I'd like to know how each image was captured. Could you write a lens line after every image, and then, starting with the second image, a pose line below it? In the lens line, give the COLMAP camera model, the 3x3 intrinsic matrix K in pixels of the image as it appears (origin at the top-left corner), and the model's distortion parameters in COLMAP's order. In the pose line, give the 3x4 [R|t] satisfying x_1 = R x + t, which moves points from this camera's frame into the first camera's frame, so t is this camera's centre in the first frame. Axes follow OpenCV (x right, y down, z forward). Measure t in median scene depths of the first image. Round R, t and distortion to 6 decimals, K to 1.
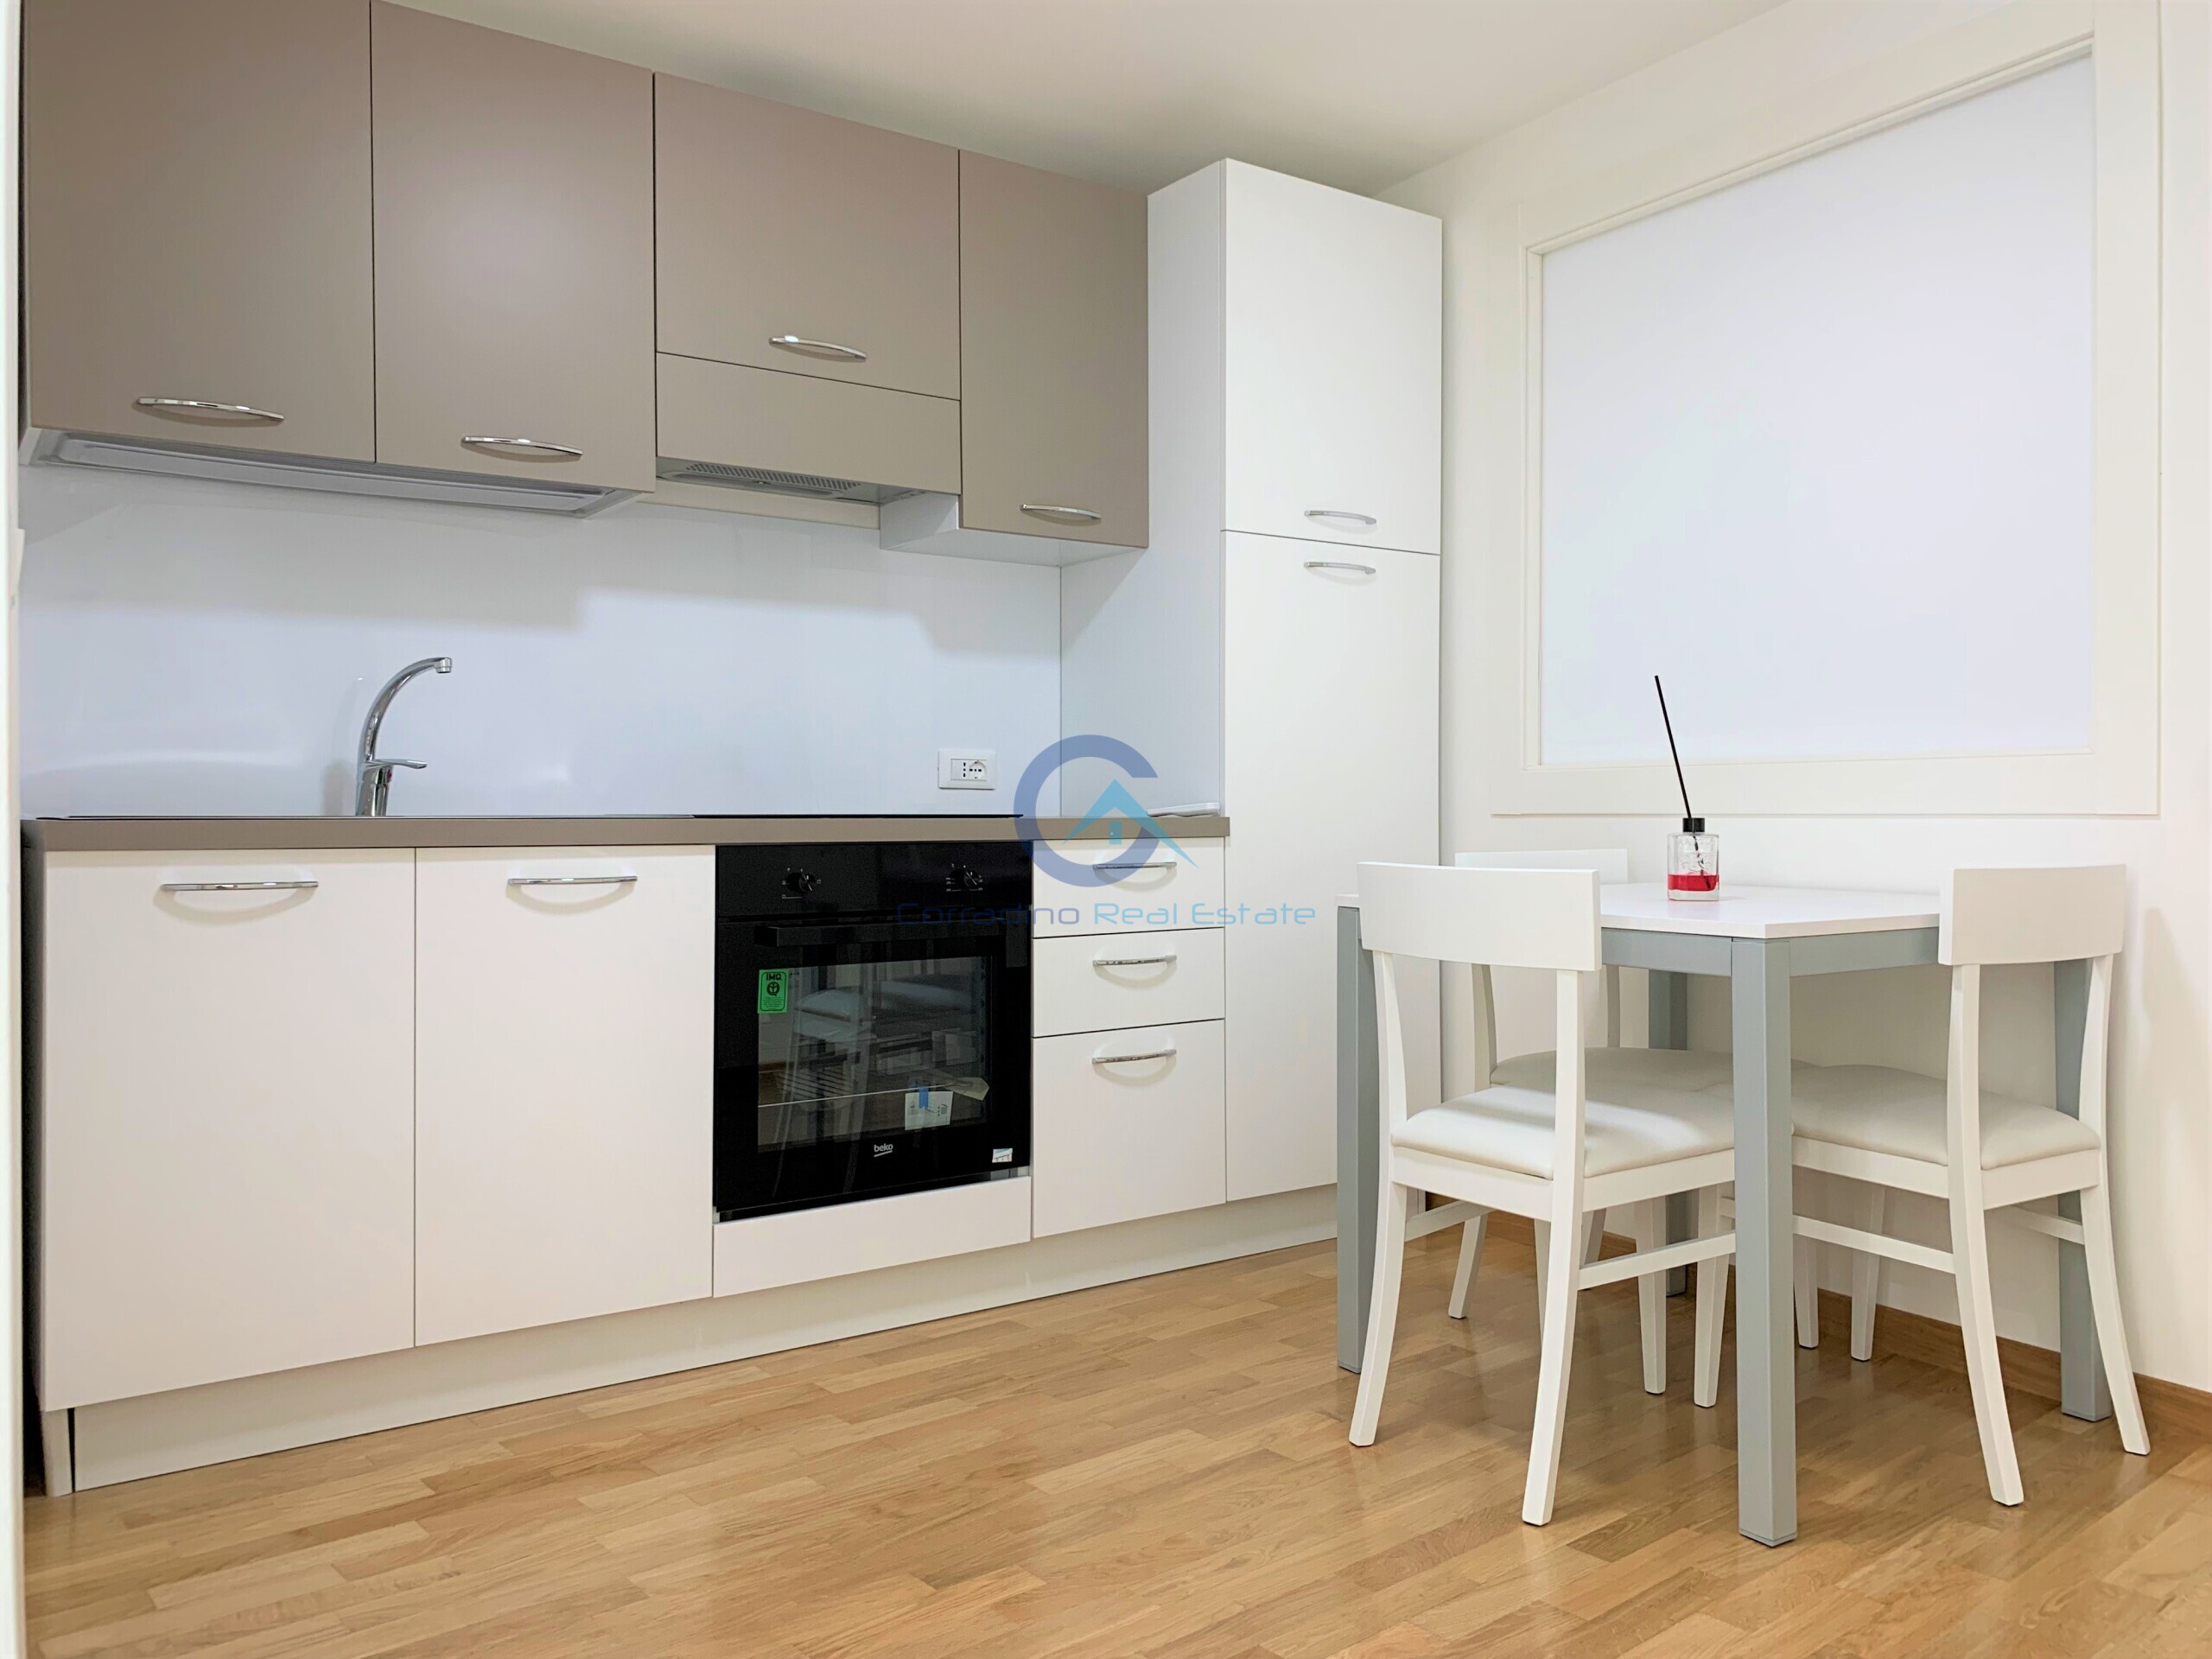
lens RADIAL K [[1705.1, 0, 1095.8], [0, 1705.1, 824.7], [0, 0, 1]] dist [0.002634, 0.007618]
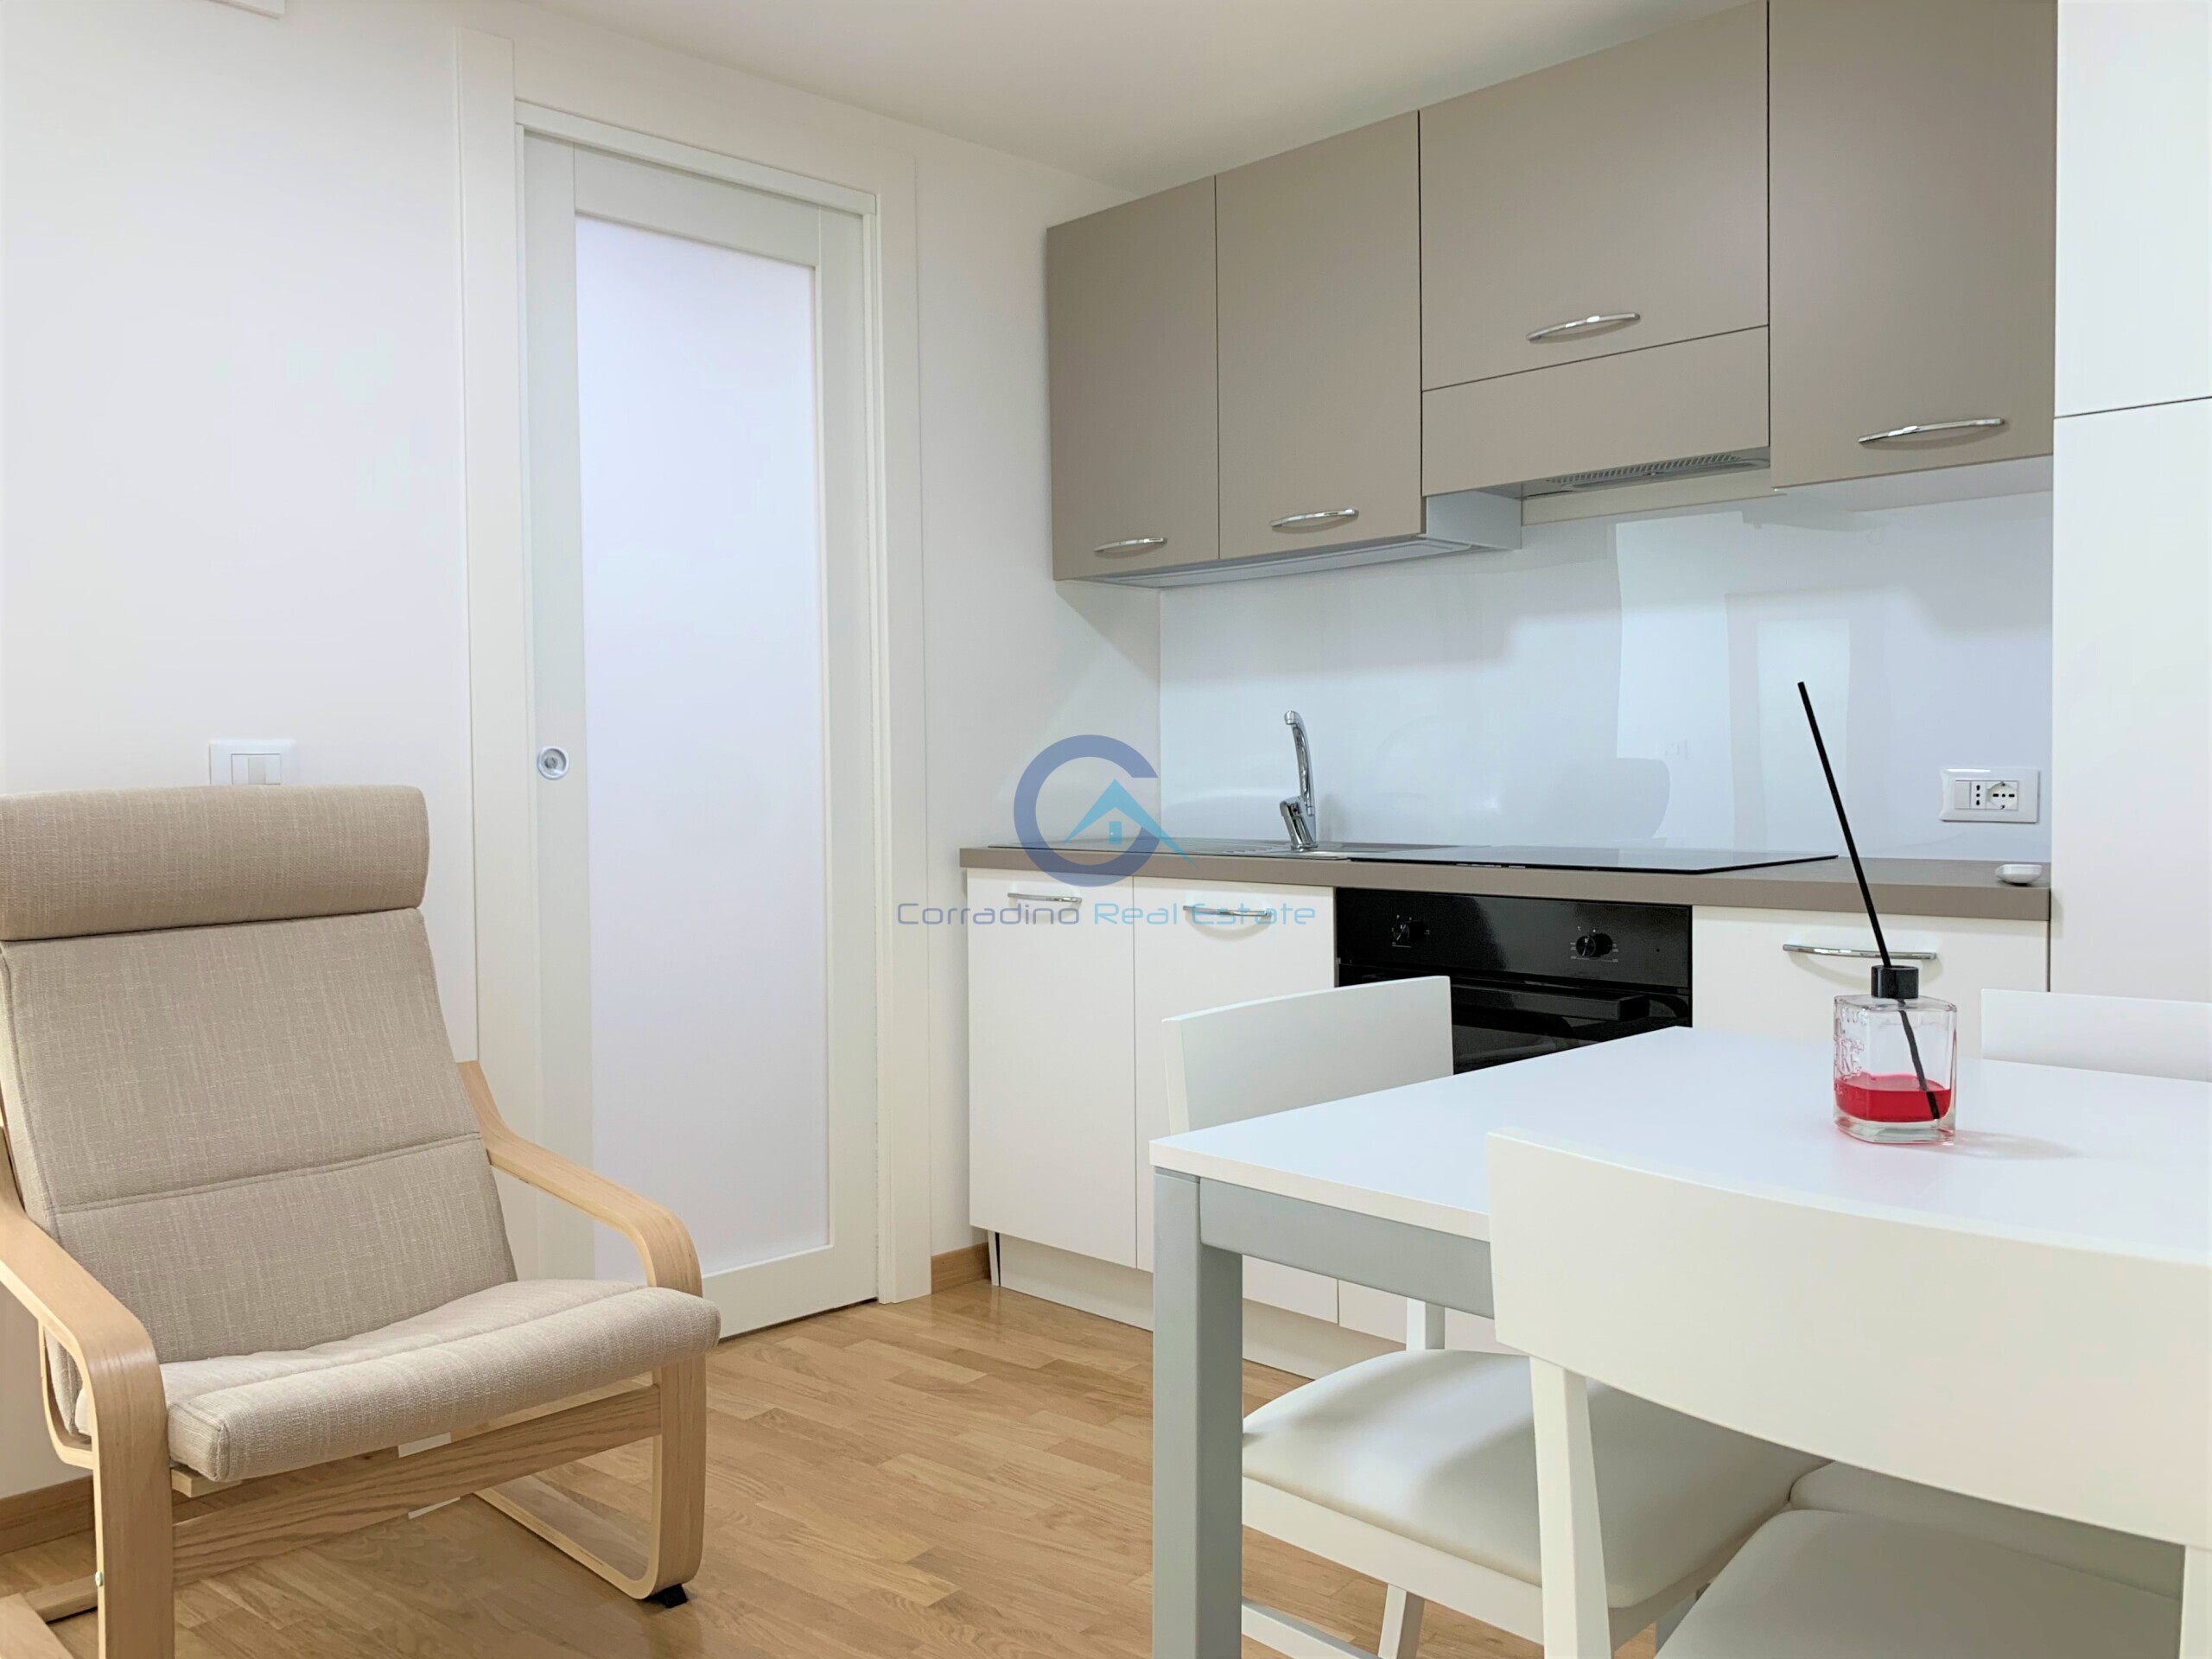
lens RADIAL K [[1705.1, 0, 1095.8], [0, 1705.1, 824.7], [0, 0, 1]] dist [0.002634, 0.007618]
pose [[0.199056, 0.028762, -0.979566, 0.777977], [0.001801, 0.999557, 0.029715, -0.058435], [0.979986, -0.007680, 0.198916, 0.678841]]
